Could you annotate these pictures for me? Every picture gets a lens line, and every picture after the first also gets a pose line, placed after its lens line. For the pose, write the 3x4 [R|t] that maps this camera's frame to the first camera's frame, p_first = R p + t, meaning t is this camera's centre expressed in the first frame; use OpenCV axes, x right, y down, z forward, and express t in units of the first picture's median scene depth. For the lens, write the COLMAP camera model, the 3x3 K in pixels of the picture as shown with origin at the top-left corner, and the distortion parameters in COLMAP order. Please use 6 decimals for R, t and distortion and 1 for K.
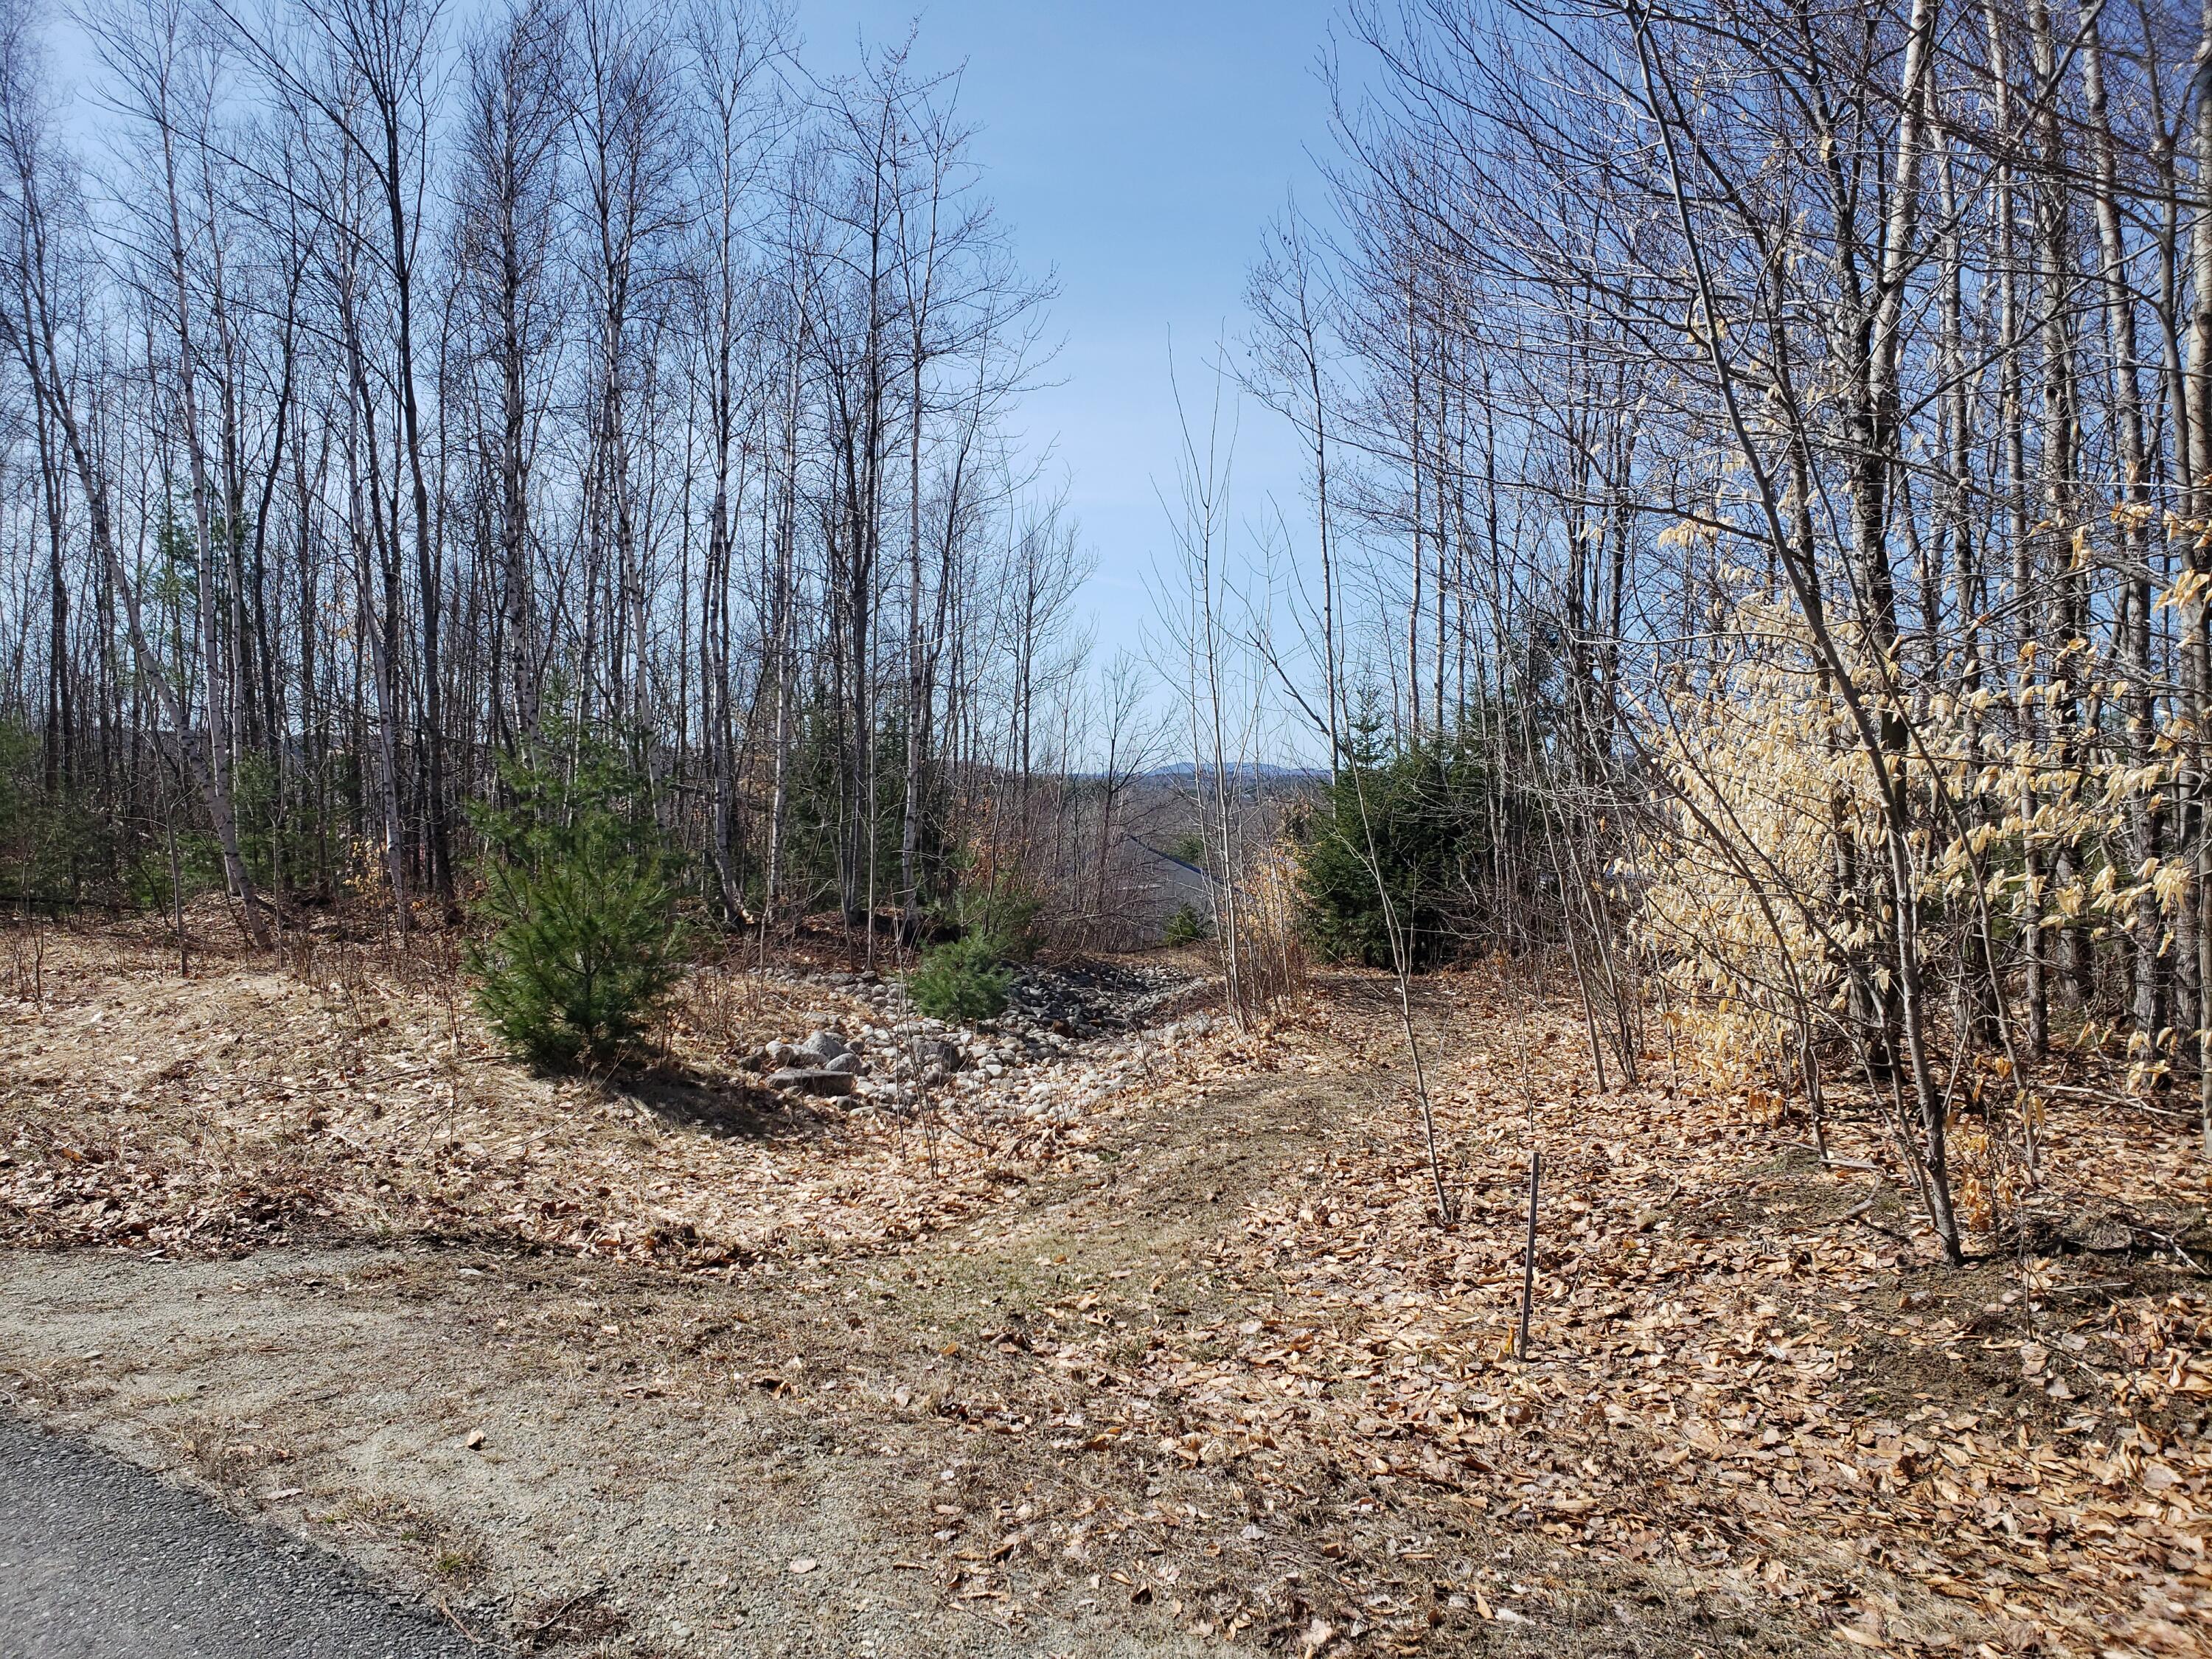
lens RADIAL K [[1643.4, 0, 1106.0], [0, 1643.4, 829.5], [0, 0, 1]] dist [0.004179, -0.061225]
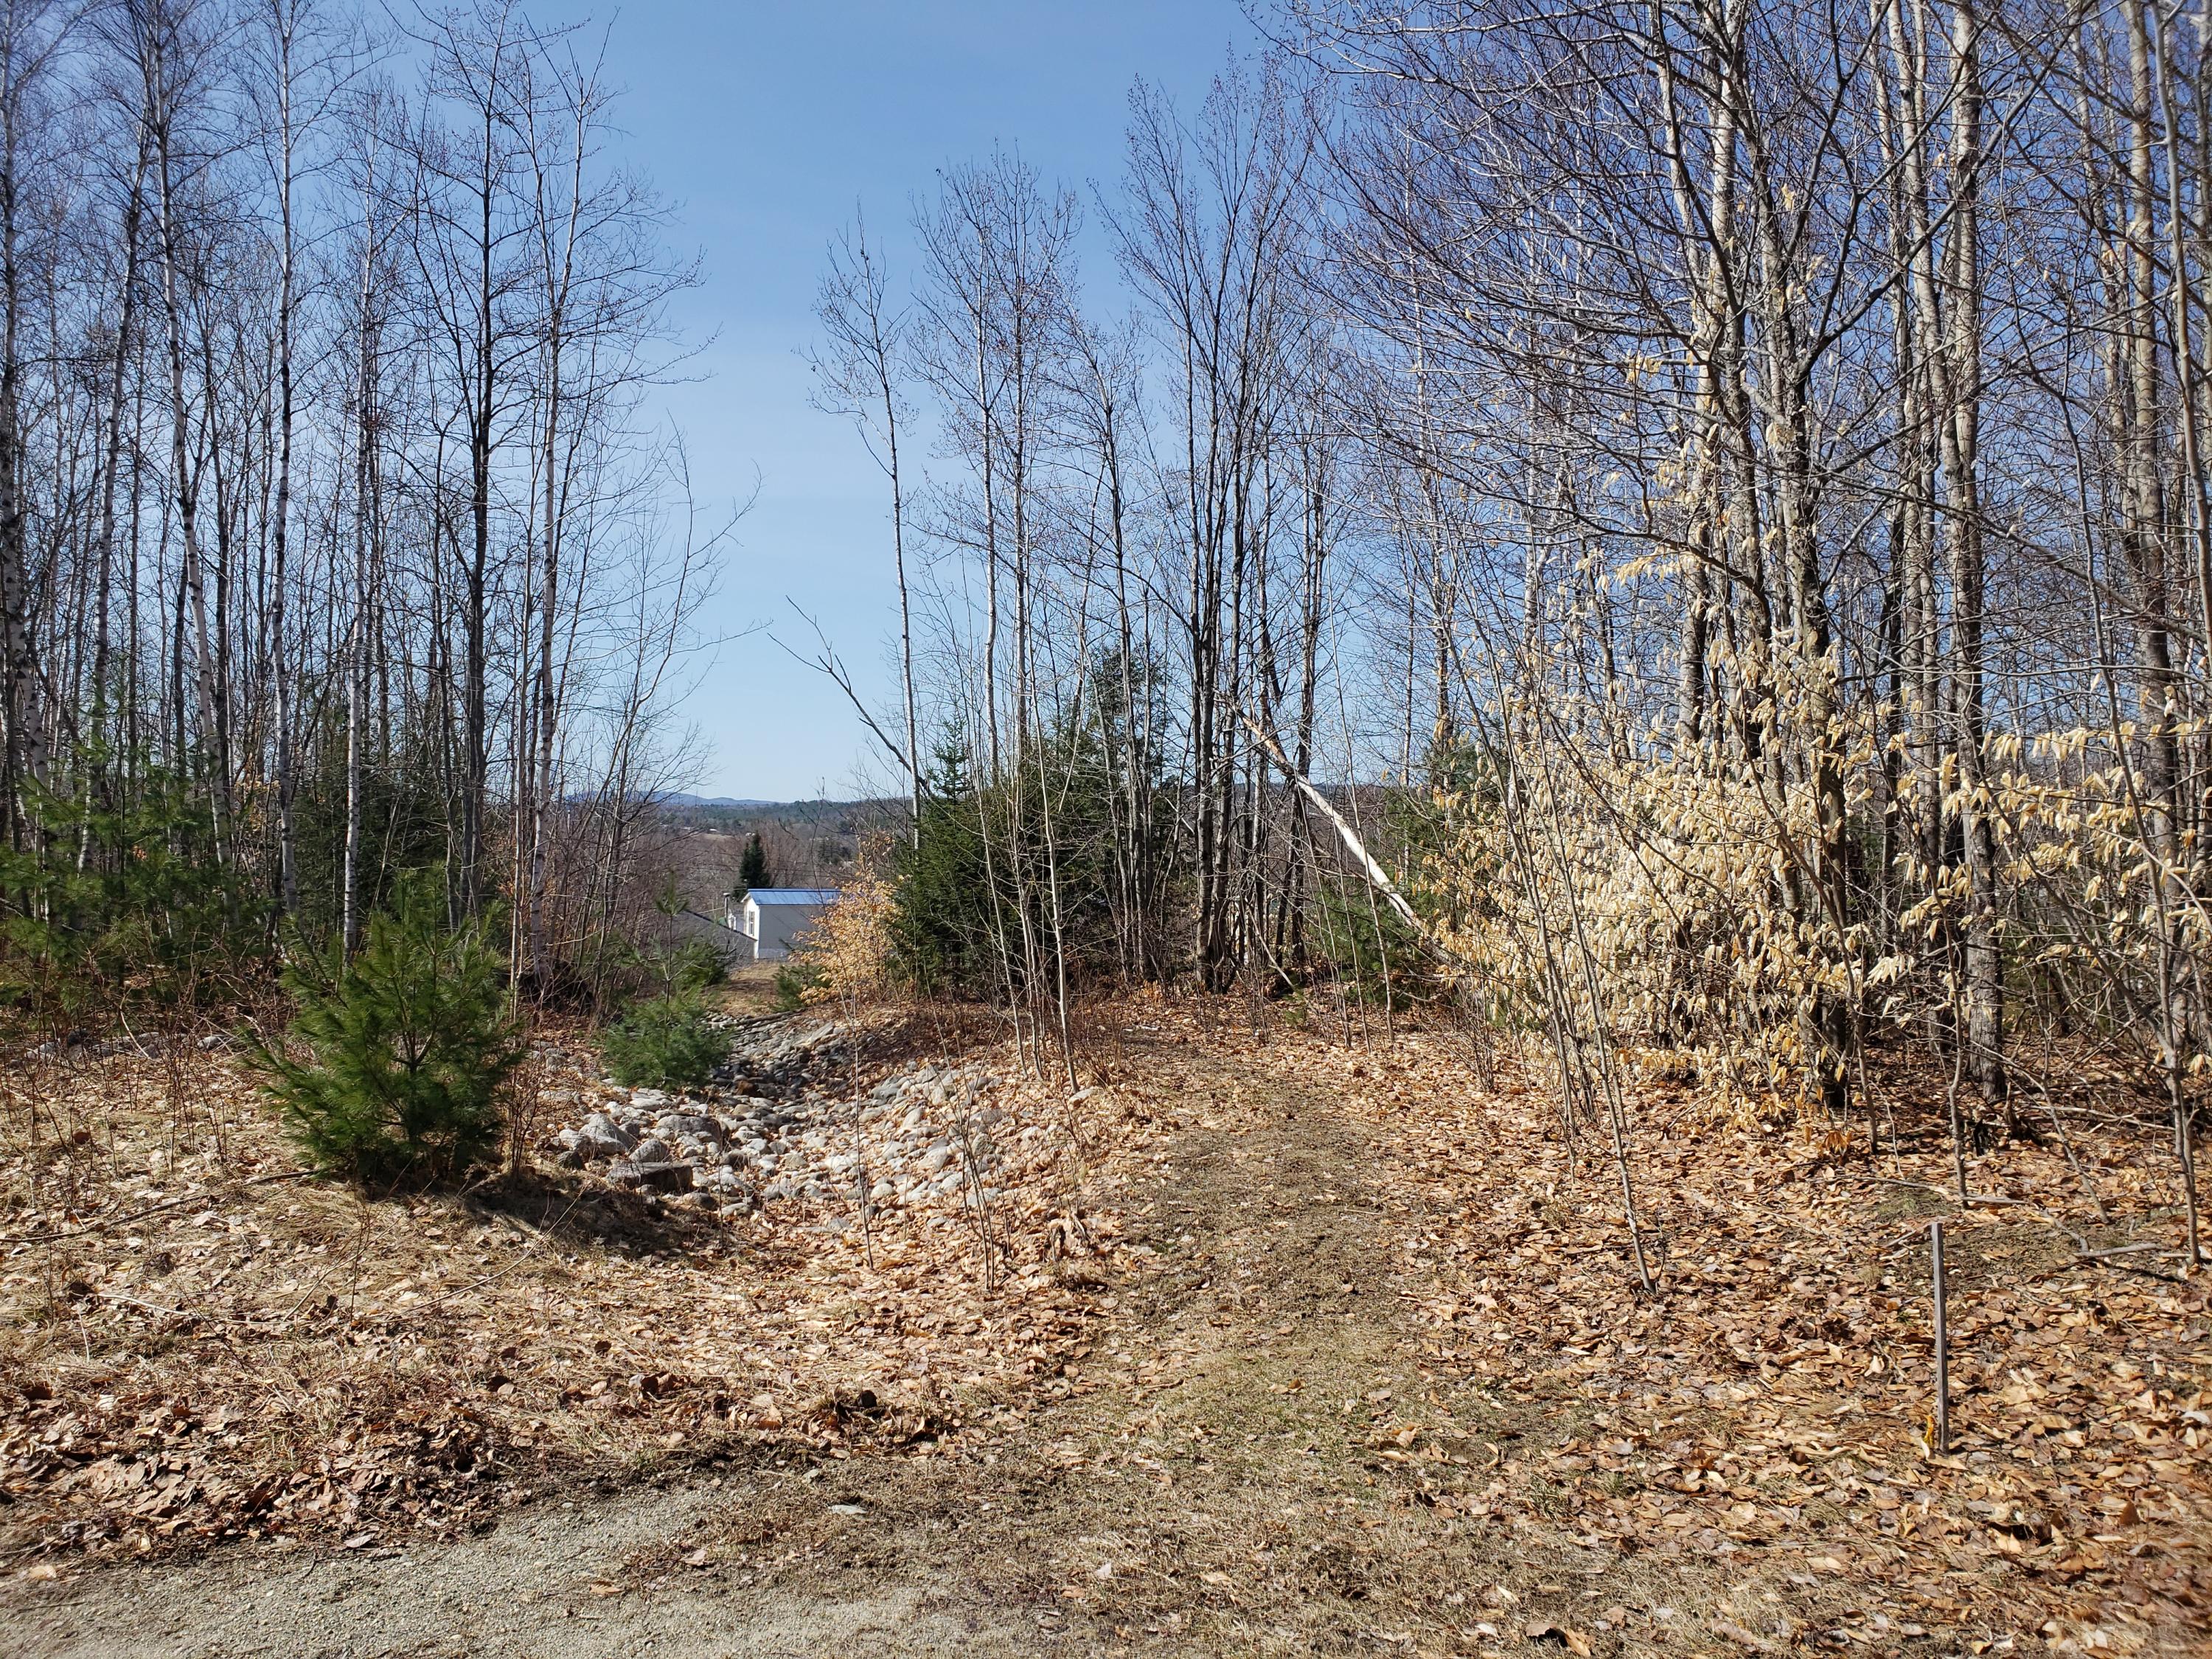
lens RADIAL K [[1643.4, 0, 1106.0], [0, 1643.4, 829.5], [0, 0, 1]] dist [0.004179, -0.061225]
pose [[0.944234, -0.004101, 0.329249, -0.127980], [0.010495, 0.999789, -0.017644, -0.002542], [-0.329108, 0.020115, 0.944078, 0.073171]]
